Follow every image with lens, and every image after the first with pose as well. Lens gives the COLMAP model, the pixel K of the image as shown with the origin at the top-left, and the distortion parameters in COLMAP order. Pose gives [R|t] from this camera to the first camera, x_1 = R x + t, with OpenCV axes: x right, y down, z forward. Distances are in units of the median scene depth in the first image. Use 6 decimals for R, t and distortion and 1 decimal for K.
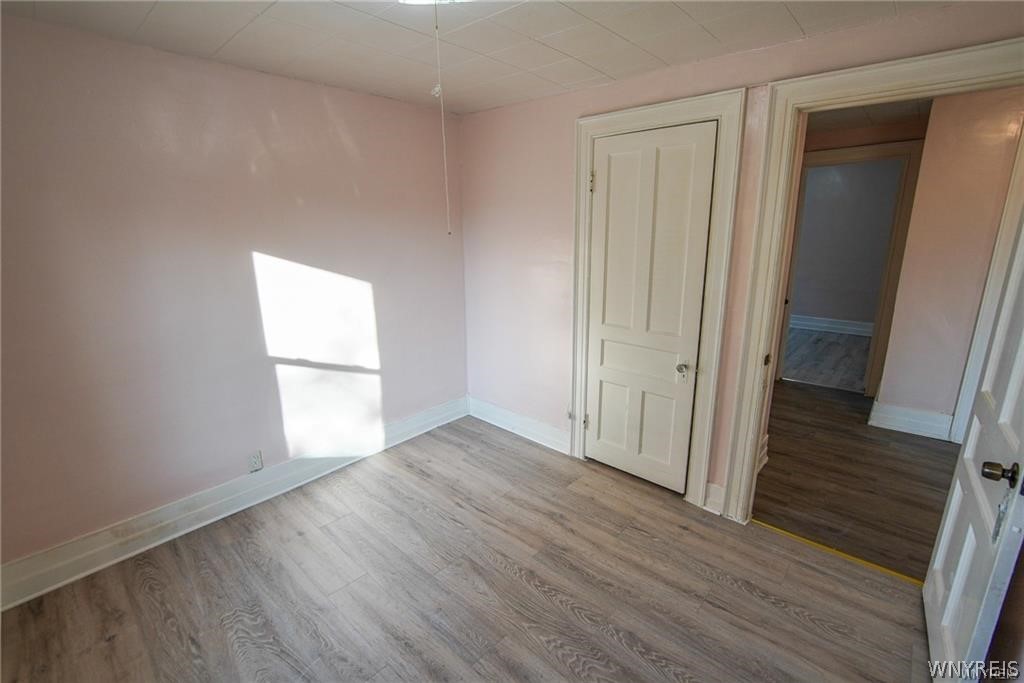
lens RADIAL K [[456.0, 0, 512.4], [0, 456.0, 346.7], [0, 0, 1]] dist [-0.030086, 0.004179]
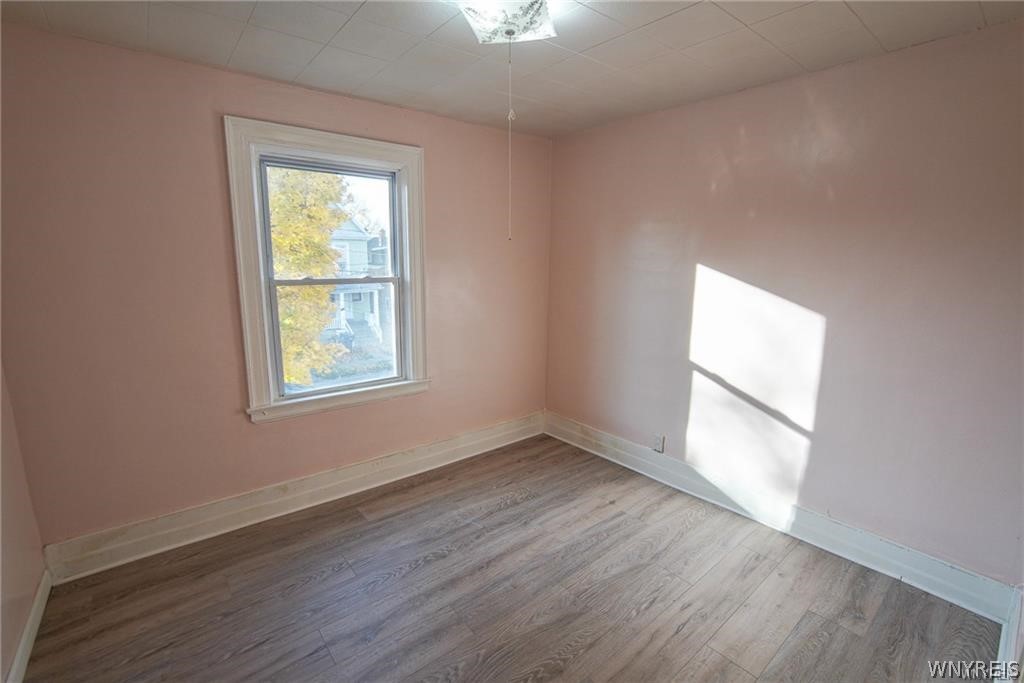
lens RADIAL K [[456.0, 0, 508.5], [0, 456.0, 349.4], [0, 0, 1]] dist [-0.030086, 0.004179]
pose [[-0.156158, 0.208456, -0.965485, 0.624052], [-0.258814, 0.934688, 0.243667, -0.170580], [0.953221, 0.287932, -0.092007, 0.748173]]
